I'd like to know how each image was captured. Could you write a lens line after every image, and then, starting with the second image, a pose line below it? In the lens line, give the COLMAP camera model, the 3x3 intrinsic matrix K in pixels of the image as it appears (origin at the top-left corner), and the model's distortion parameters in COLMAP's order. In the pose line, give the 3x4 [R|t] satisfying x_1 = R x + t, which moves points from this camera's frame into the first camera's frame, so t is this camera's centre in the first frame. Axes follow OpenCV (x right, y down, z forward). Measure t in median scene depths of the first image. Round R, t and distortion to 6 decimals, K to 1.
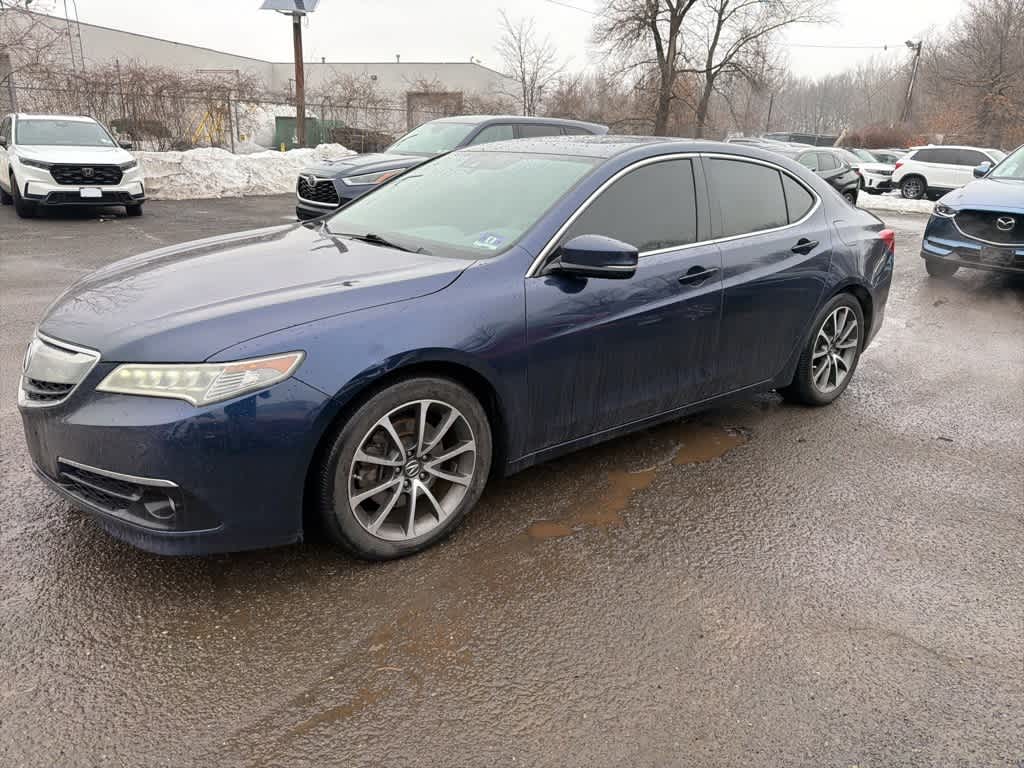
lens RADIAL K [[729.3, 0, 504.8], [0, 729.3, 395.8], [0, 0, 1]] dist [0.020479, -0.026716]
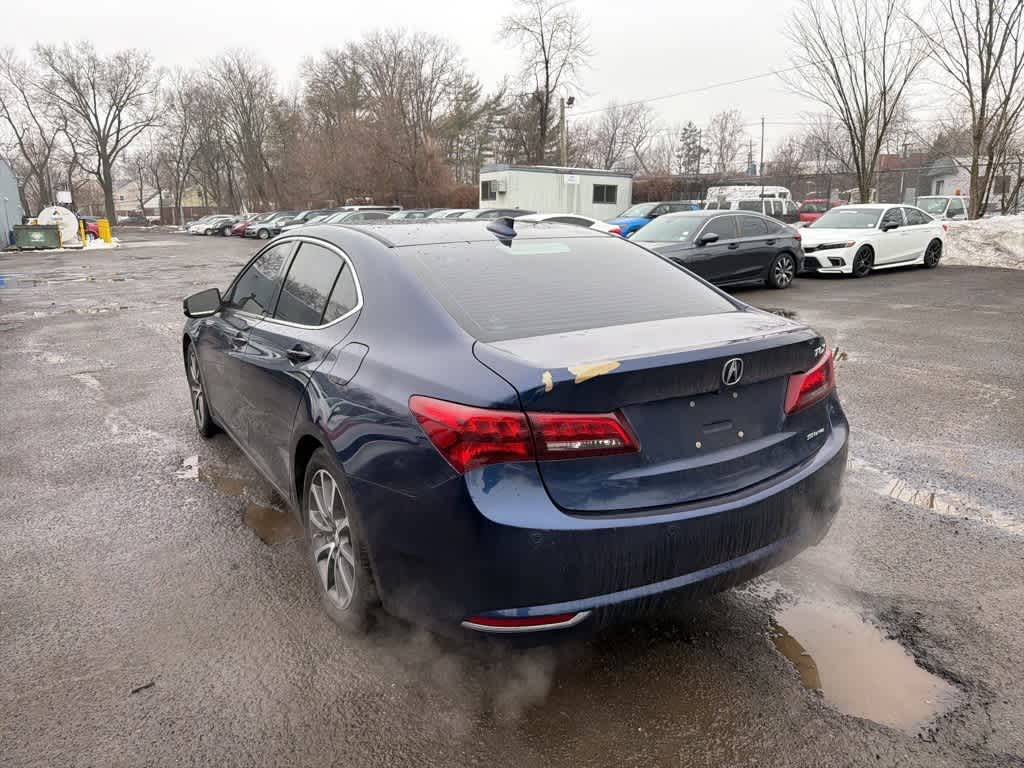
lens RADIAL K [[727.1, 0, 512.0], [0, 727.1, 384.0], [0, 0, 1]] dist [0.079326, -0.113202]
pose [[-0.140025, 0.200943, -0.969544, 1.060870], [-0.302290, 0.923766, 0.235113, -0.398747], [0.942875, 0.326005, -0.068607, 1.196362]]
